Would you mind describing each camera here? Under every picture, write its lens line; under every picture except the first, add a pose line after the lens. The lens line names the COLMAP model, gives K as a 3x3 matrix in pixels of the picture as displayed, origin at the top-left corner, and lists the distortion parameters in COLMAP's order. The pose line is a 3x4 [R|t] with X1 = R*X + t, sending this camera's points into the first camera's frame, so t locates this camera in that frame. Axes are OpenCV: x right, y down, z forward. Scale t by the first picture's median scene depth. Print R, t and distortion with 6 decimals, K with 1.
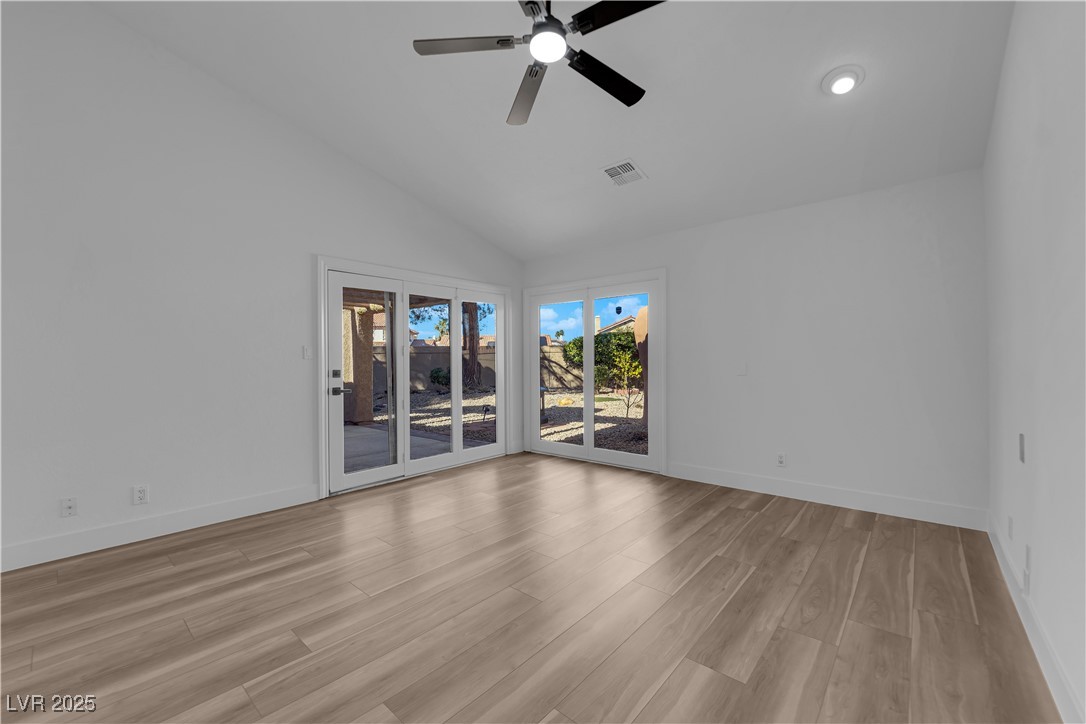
lens RADIAL K [[435.4, 0, 542.6], [0, 435.4, 359.5], [0, 0, 1]] dist [-0.006649, -0.005569]
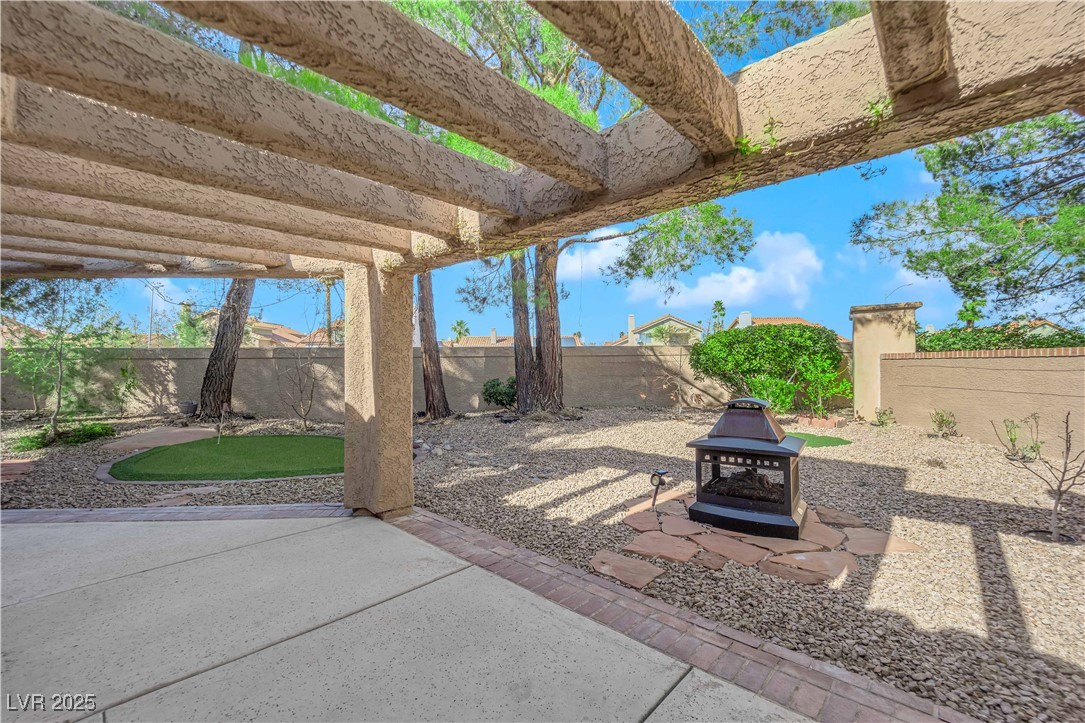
lens RADIAL K [[457.8, 0, 541.5], [0, 457.8, 351.1], [0, 0, 1]] dist [-0.000985, -0.000028]
pose [[0.999023, -0.004147, -0.043989, -0.726666], [0.003093, 0.999707, -0.024012, -0.029632], [0.044076, 0.023853, 0.998743, 1.626651]]
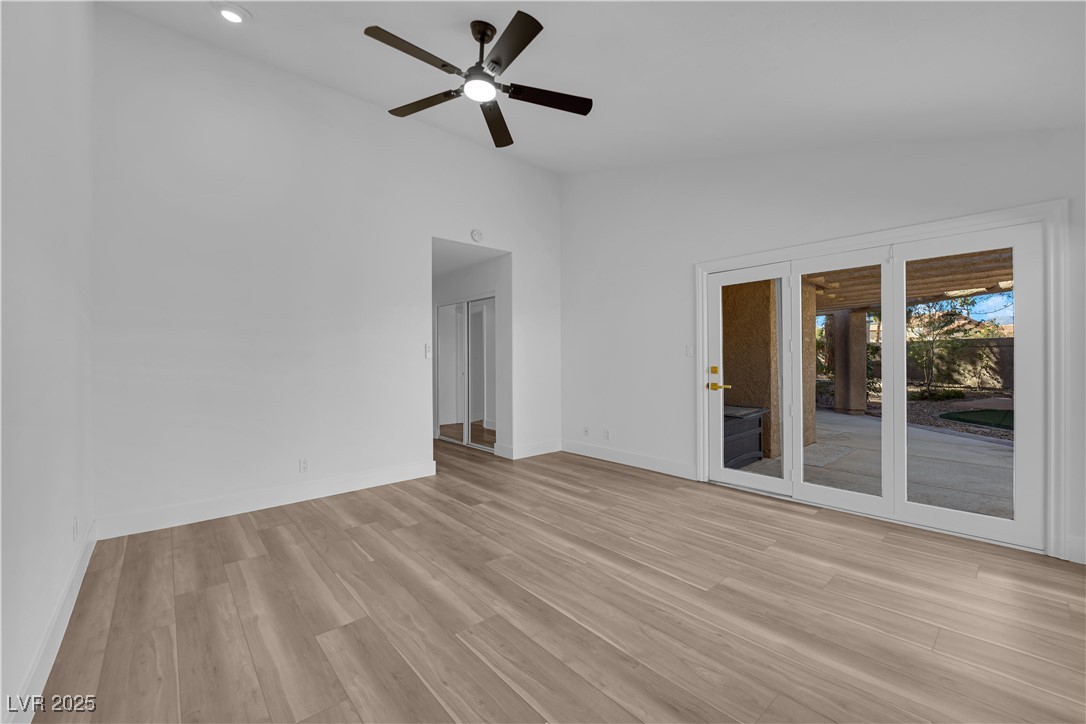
lens RADIAL K [[435.4, 0, 542.6], [0, 435.4, 359.5], [0, 0, 1]] dist [-0.006649, -0.005569]
pose [[-0.129769, 0.011120, -0.991482, 0.905370], [0.006854, 0.999923, 0.010317, -0.009955], [0.991521, -0.005457, -0.129835, 1.033166]]
